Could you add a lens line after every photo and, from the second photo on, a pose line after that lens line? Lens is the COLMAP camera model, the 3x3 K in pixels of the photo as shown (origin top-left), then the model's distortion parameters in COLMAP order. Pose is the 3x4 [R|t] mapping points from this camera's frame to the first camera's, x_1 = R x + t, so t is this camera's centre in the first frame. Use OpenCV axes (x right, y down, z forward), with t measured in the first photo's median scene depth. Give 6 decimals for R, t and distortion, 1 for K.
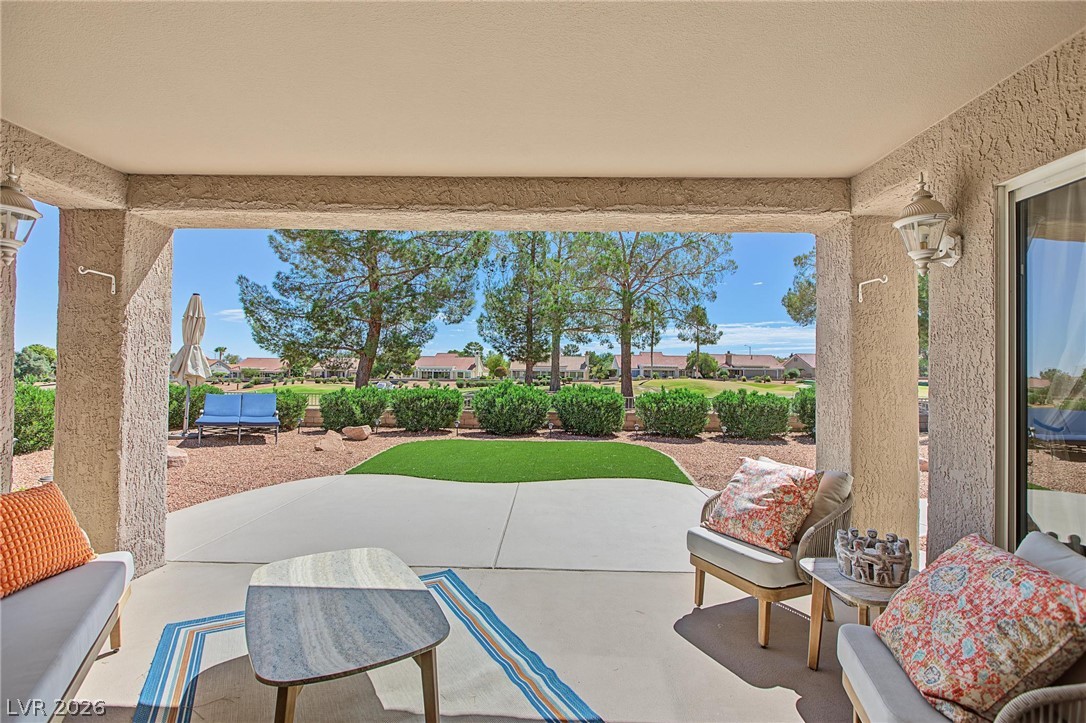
lens RADIAL K [[496.9, 0, 543.0], [0, 496.9, 361.5], [0, 0, 1]] dist [-0.013195, 0.004820]
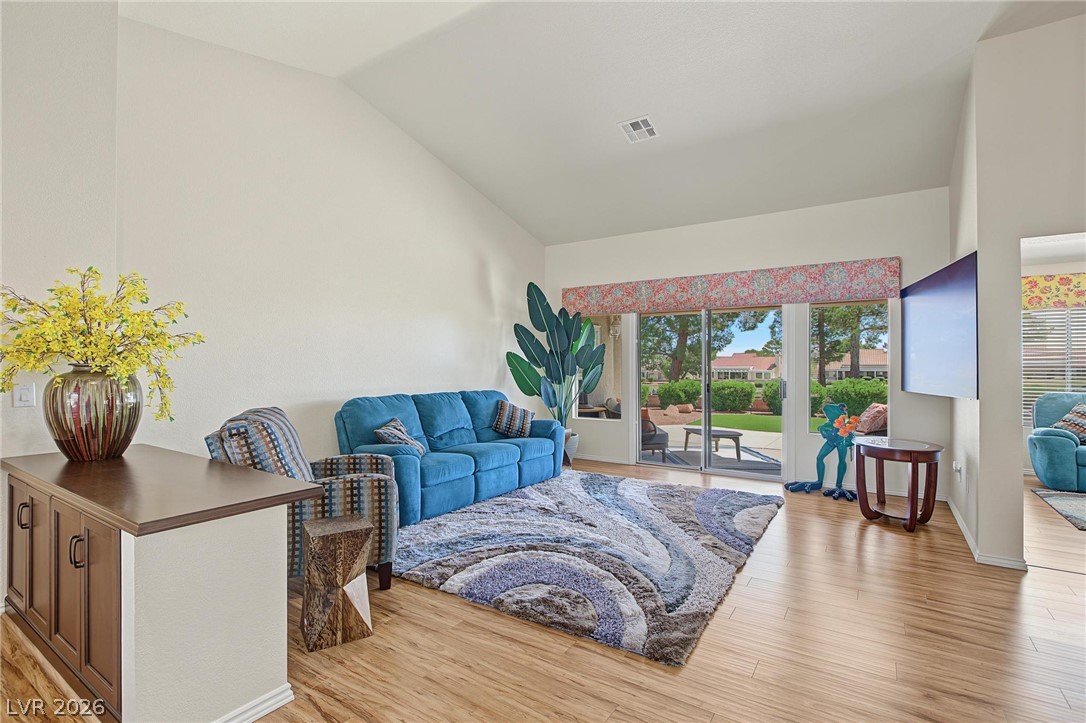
lens RADIAL K [[496.9, 0, 543.0], [0, 496.9, 361.5], [0, 0, 1]] dist [-0.013195, 0.004820]
pose [[0.838359, -0.016025, -0.544883, 0.051927], [0.015244, 0.999866, -0.005953, -0.002129], [0.544905, -0.003315, 0.838491, -0.257551]]
